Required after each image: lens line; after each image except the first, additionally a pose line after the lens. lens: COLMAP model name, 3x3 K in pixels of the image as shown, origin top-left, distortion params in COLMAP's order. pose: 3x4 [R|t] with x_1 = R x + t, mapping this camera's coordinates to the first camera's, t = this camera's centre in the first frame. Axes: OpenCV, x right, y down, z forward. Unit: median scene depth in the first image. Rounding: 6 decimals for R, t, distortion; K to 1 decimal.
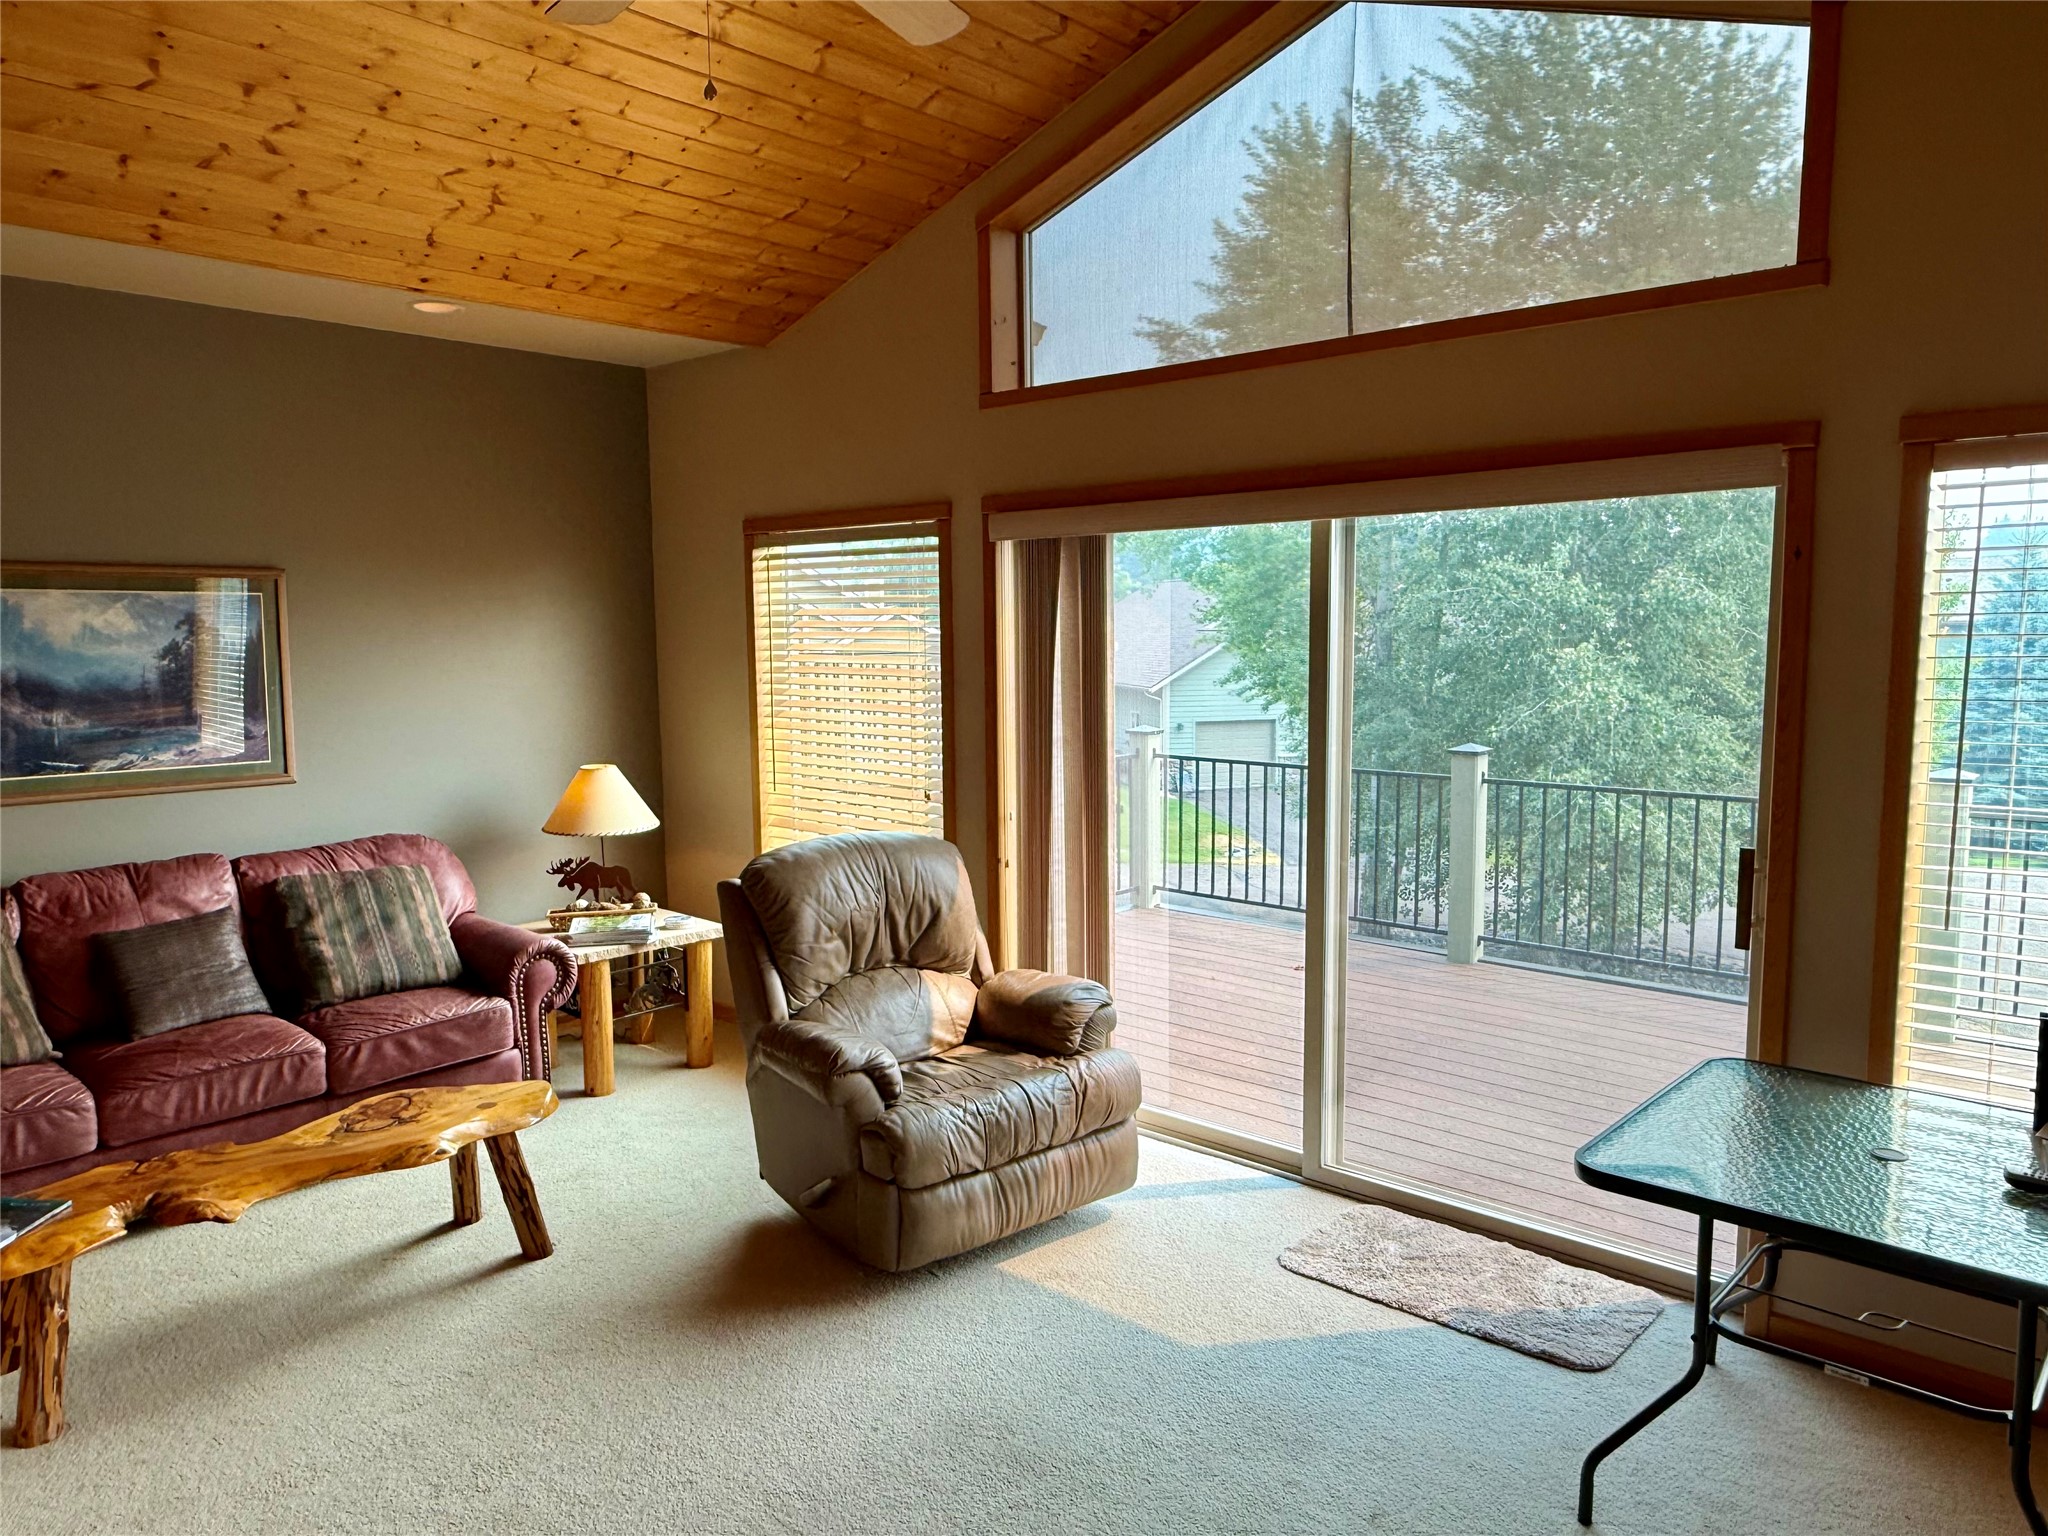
lens RADIAL K [[1412.9, 0, 1027.5], [0, 1412.9, 787.2], [0, 0, 1]] dist [-0.004199, 0.000858]
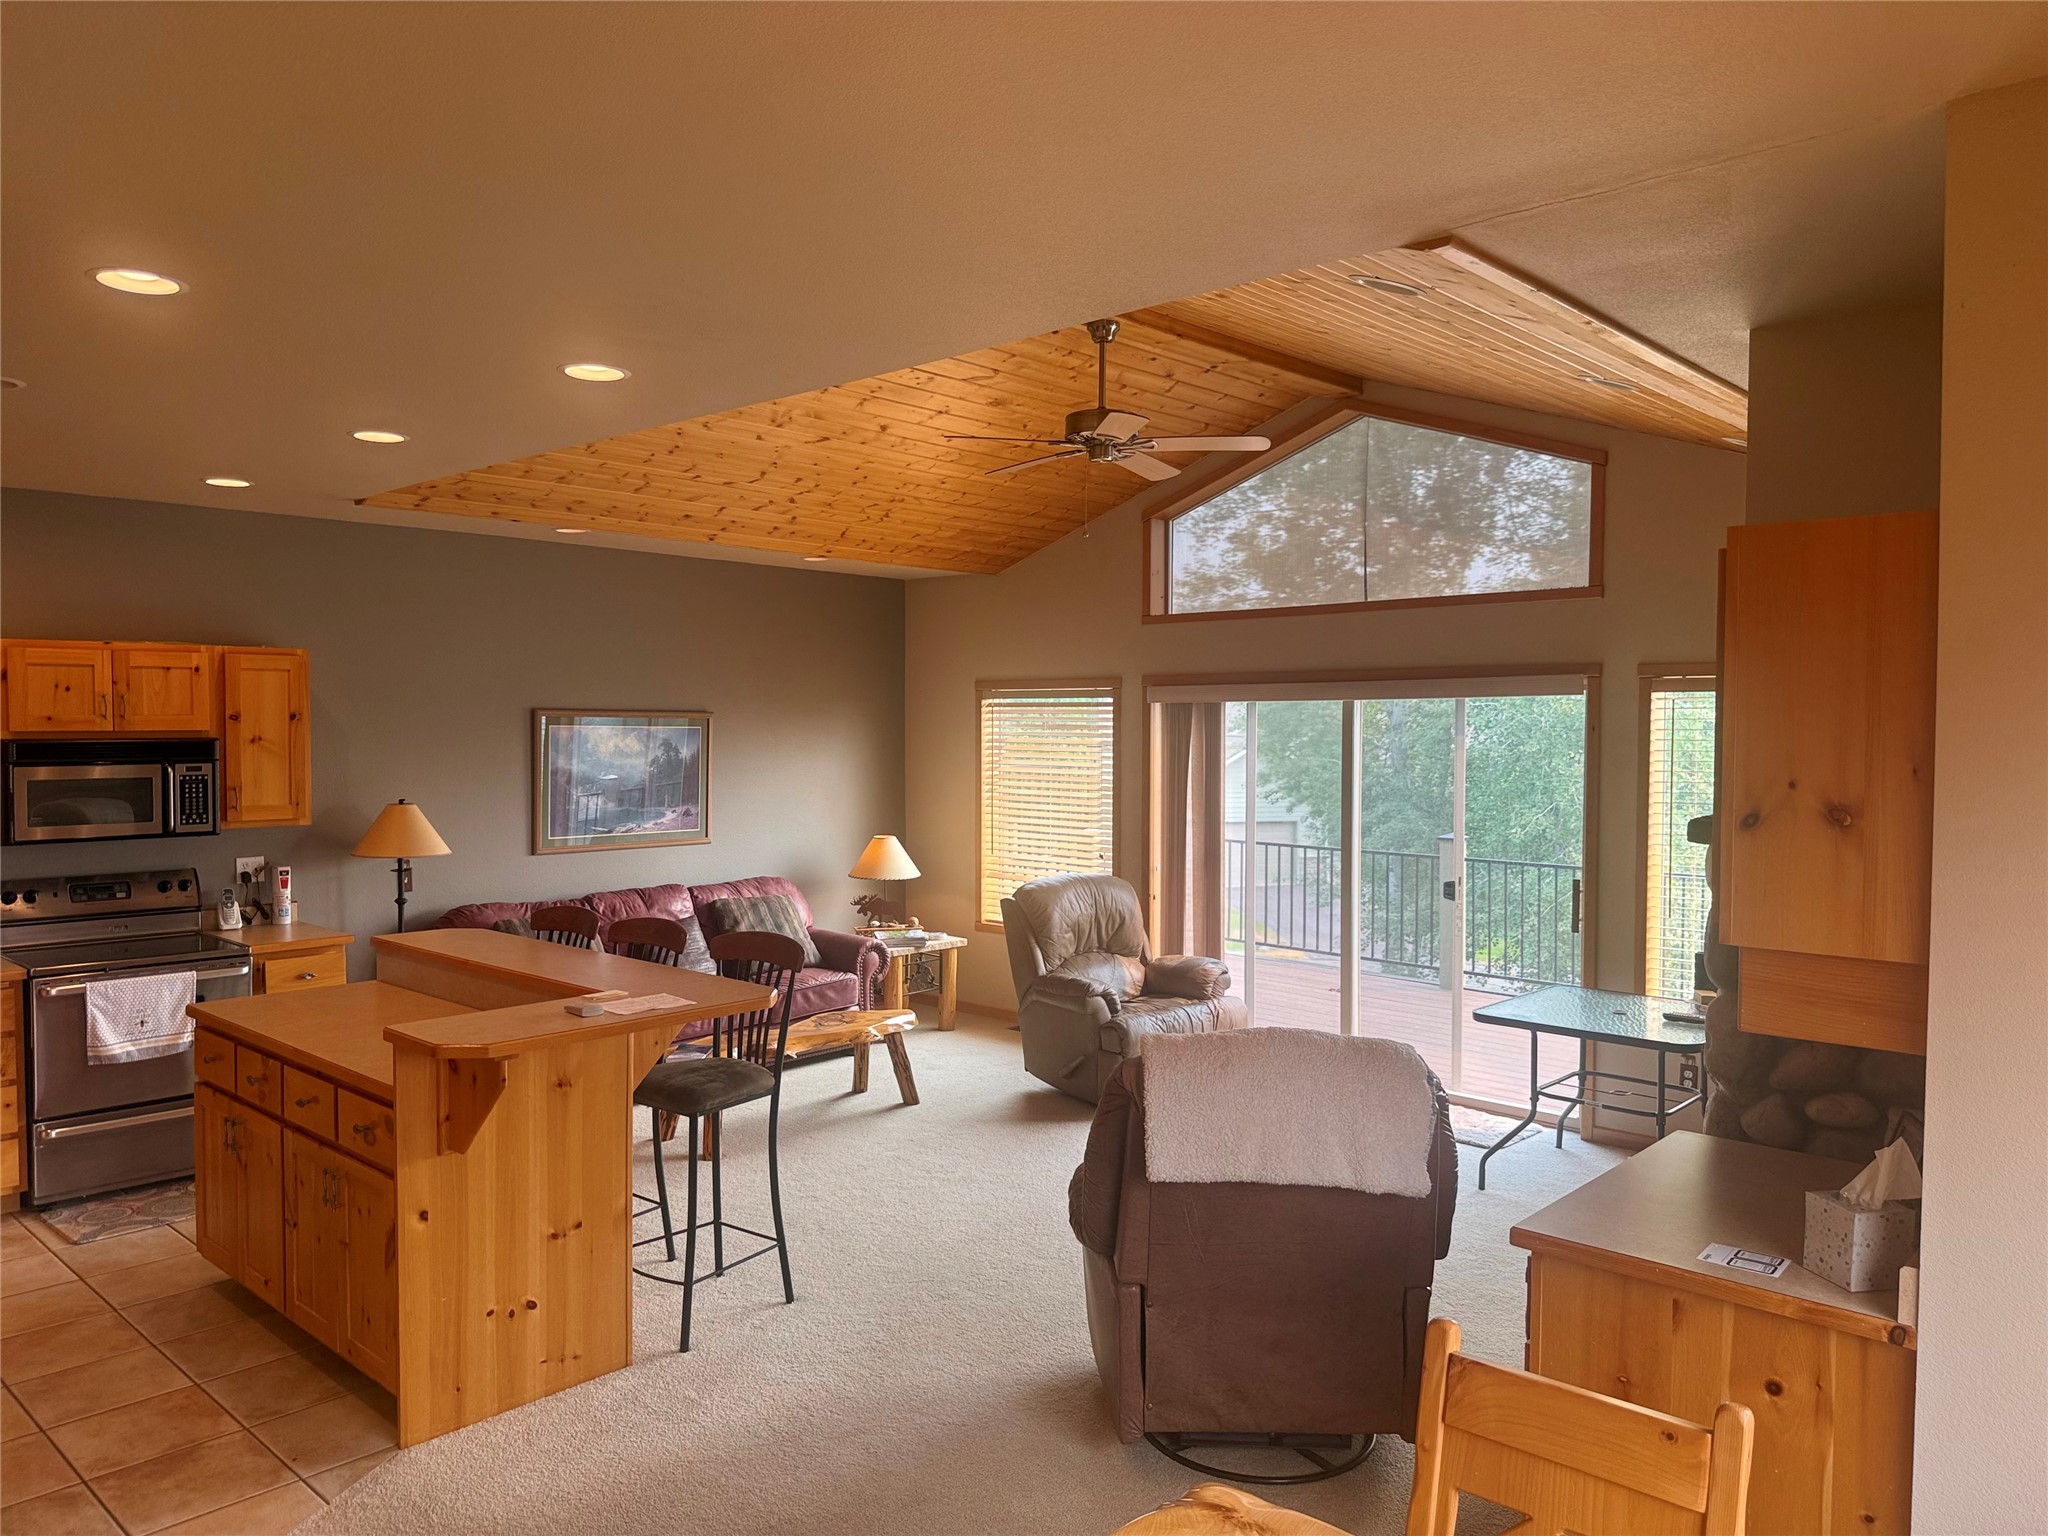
lens RADIAL K [[1438.9, 0, 1024.7], [0, 1438.9, 774.8], [0, 0, 1]] dist [0.124606, -0.166128]
pose [[0.999868, 0.012658, -0.010154, -0.156200], [-0.013420, 0.996793, -0.078887, 0.048439], [0.009123, 0.079013, 0.996832, -0.706943]]
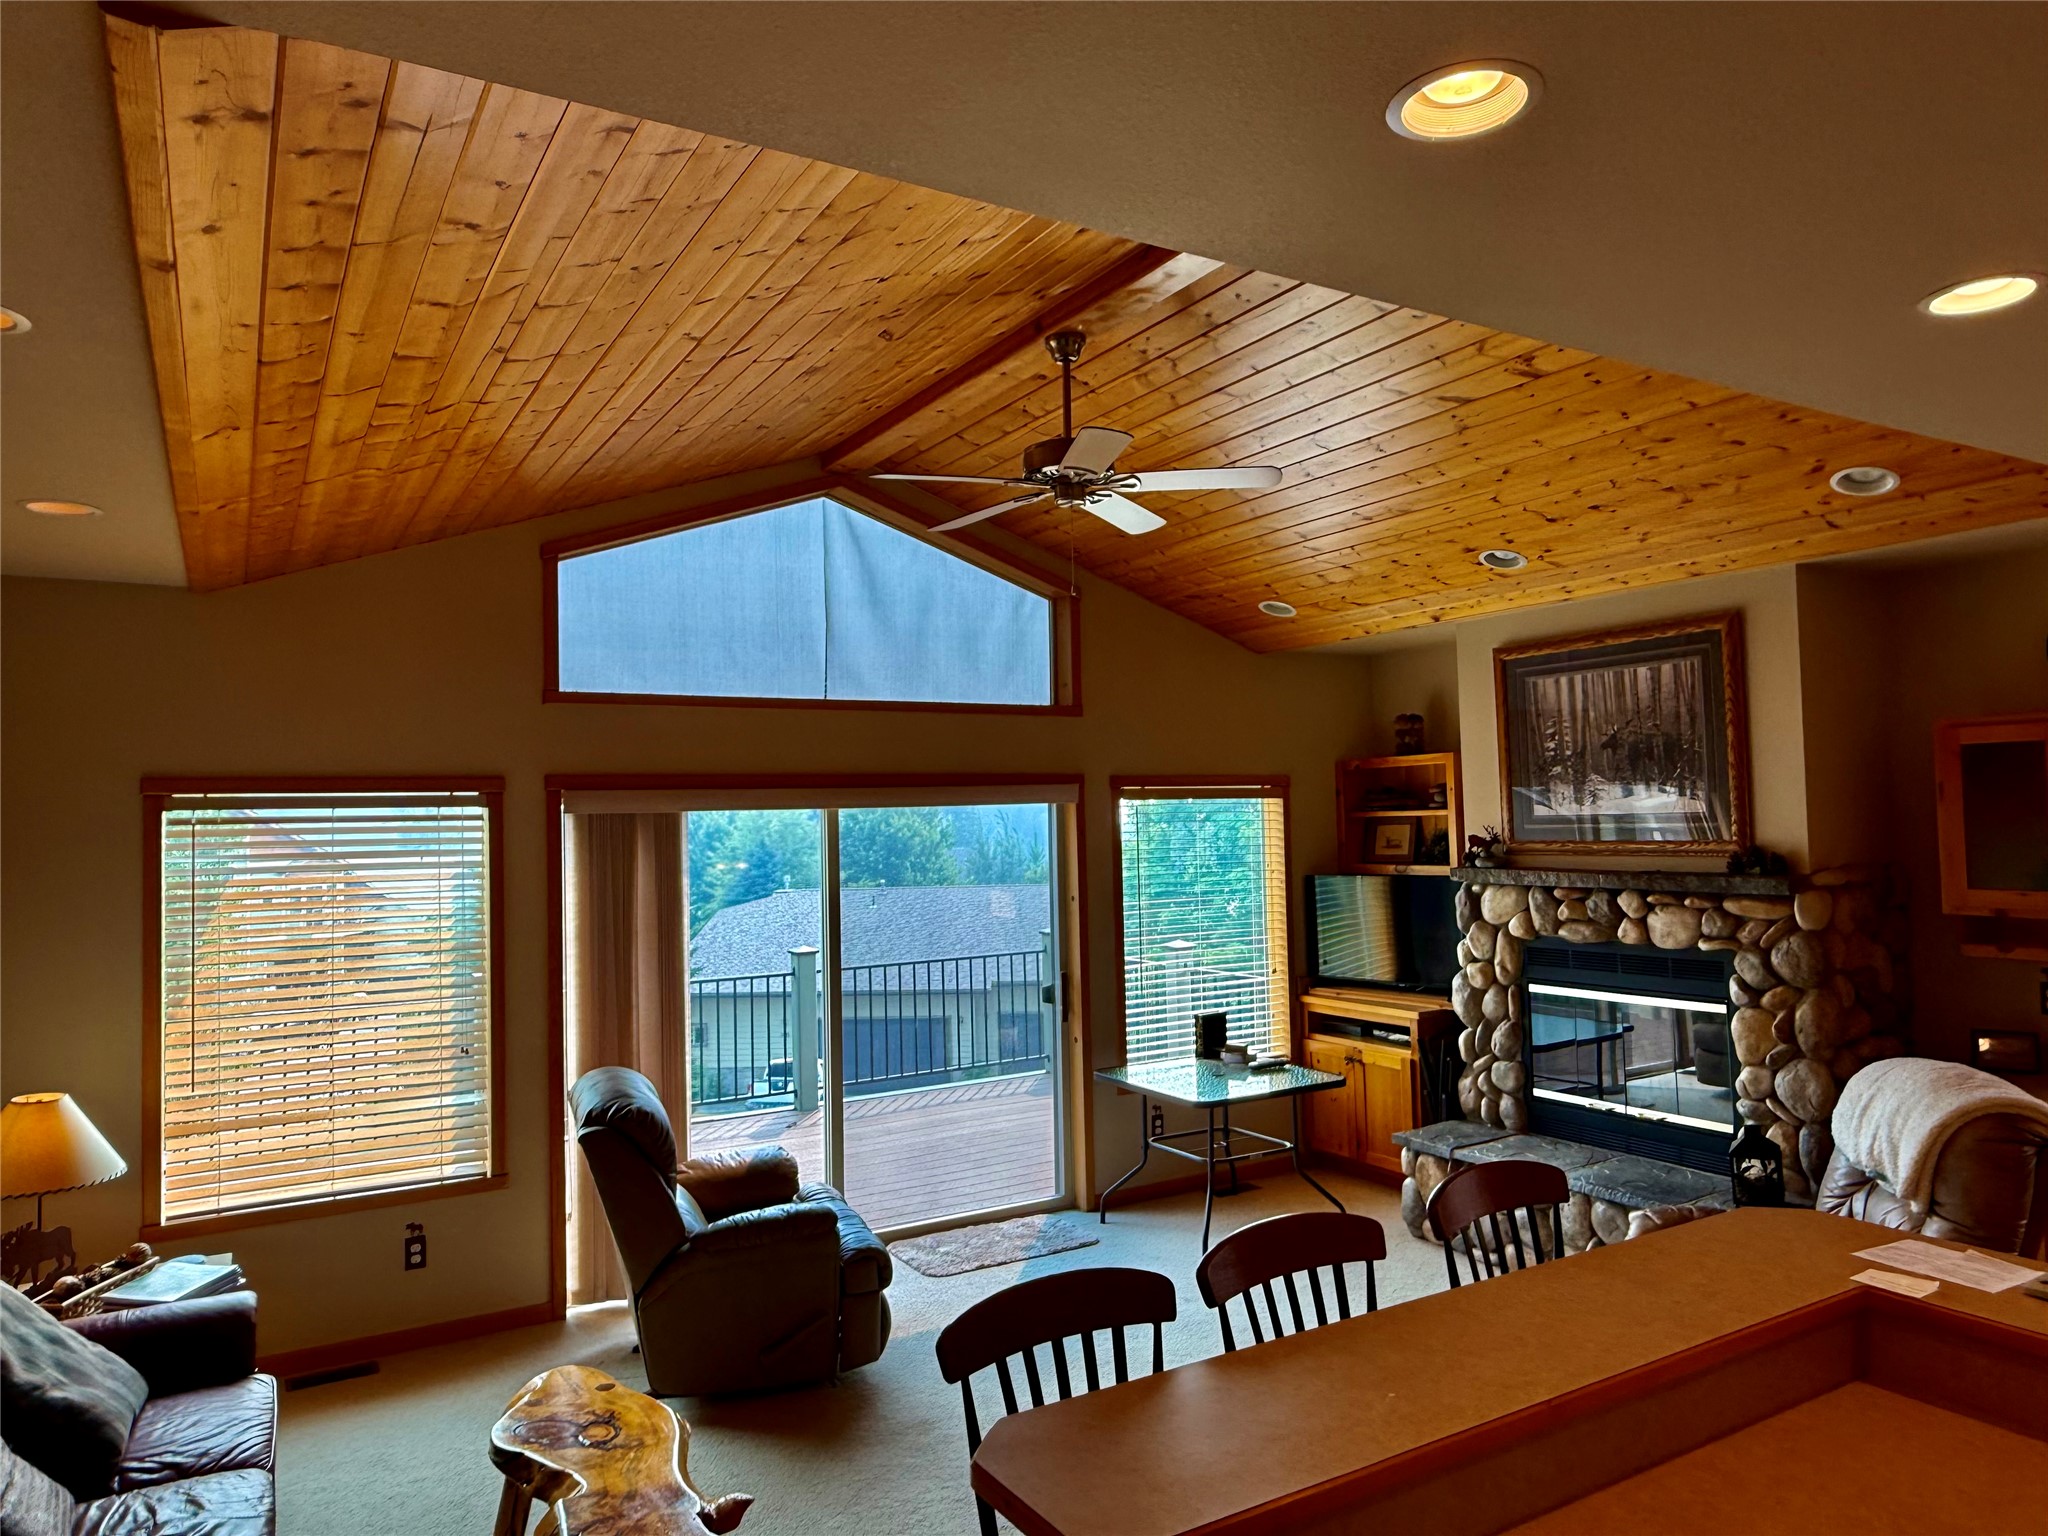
lens RADIAL K [[1324.6, 0, 1023.9], [0, 1324.6, 777.8], [0, 0, 1]] dist [0.000418, 0.001027]
pose [[0.286569, 0.033745, 0.957465, -0.983321], [0.129262, 0.988880, -0.073540, -0.074529], [-0.949300, 0.144838, 0.279020, 0.330583]]
